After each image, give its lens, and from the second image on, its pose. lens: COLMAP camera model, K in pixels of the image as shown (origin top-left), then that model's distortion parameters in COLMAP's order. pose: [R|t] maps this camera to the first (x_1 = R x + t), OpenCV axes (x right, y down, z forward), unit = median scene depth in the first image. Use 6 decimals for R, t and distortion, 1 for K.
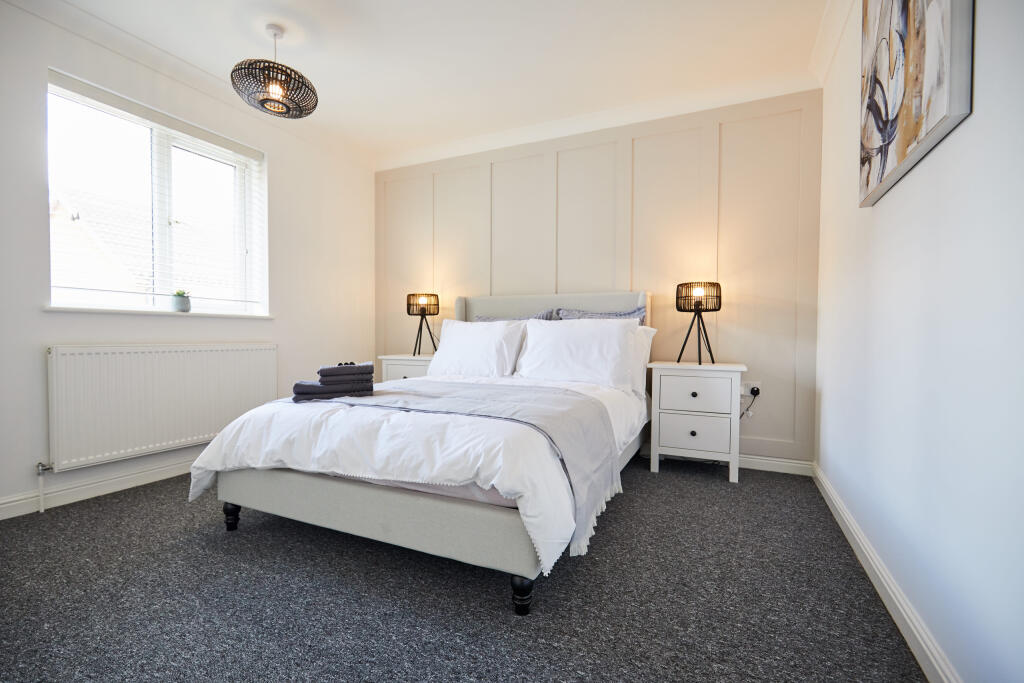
lens RADIAL K [[467.1, 0, 511.5], [0, 467.1, 340.3], [0, 0, 1]] dist [-0.003968, -0.000222]
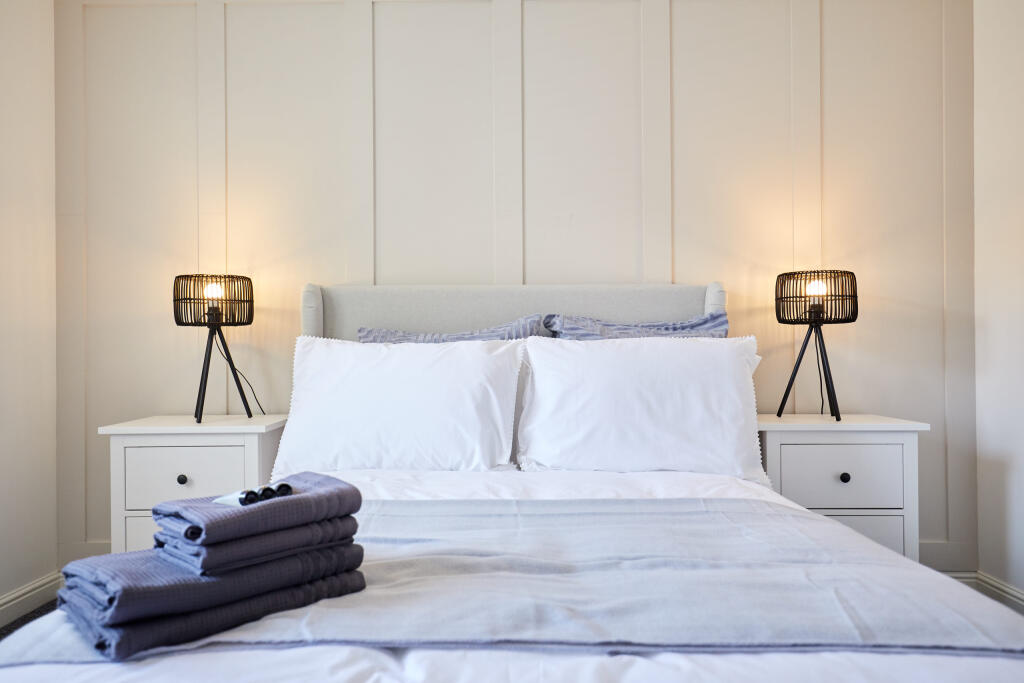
lens RADIAL K [[743.7, 0, 513.1], [0, 743.7, 346.2], [0, 0, 1]] dist [0.044374, -0.001755]
pose [[0.909001, -0.006701, 0.416740, -0.286883], [0.014505, 0.999774, -0.015562, -0.025306], [-0.416541, 0.020190, 0.908893, 0.334032]]
